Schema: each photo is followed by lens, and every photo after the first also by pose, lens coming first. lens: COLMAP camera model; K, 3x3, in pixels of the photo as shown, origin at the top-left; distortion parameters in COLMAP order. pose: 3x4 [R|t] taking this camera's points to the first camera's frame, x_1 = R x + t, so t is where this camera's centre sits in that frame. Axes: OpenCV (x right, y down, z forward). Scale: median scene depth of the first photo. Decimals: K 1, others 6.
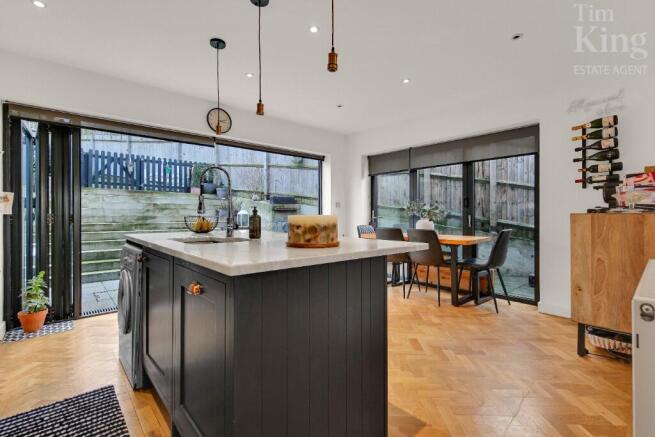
lens RADIAL K [[299.7, 0, 327.6], [0, 299.7, 216.3], [0, 0, 1]] dist [0.010192, -0.002836]
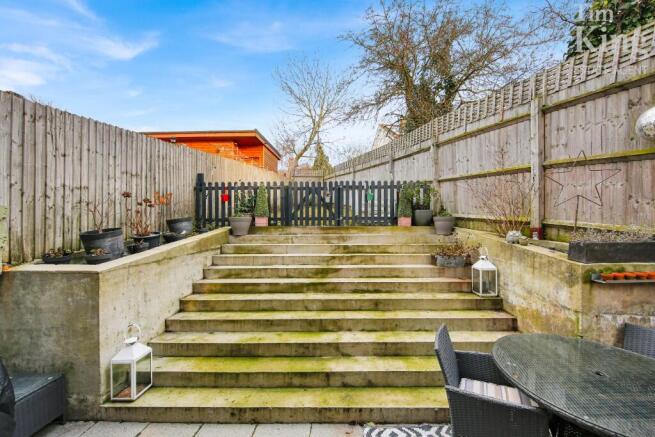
lens RADIAL K [[246.8, 0, 338.7], [0, 246.8, 230.7], [0, 0, 1]] dist [0.008351, -0.000018]
pose [[0.731429, 0.000619, -0.681917, -0.402294], [0.003054, 0.999987, 0.004184, -0.169708], [0.681911, -0.005143, 0.731417, 1.198208]]
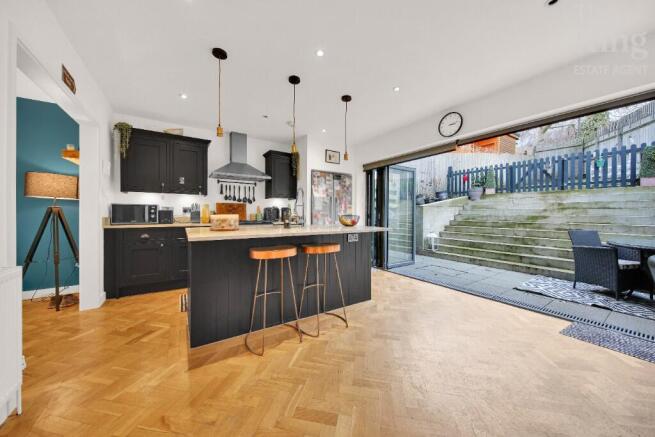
lens RADIAL K [[228.9, 0, 324.1], [0, 228.9, 209.9], [0, 0, 1]] dist [-0.006950, 0.000056]
pose [[-0.147391, -0.015039, -0.988964, 0.547852], [-0.008462, 0.999867, -0.013943, -0.007193], [0.989042, 0.006313, -0.147499, 0.761769]]
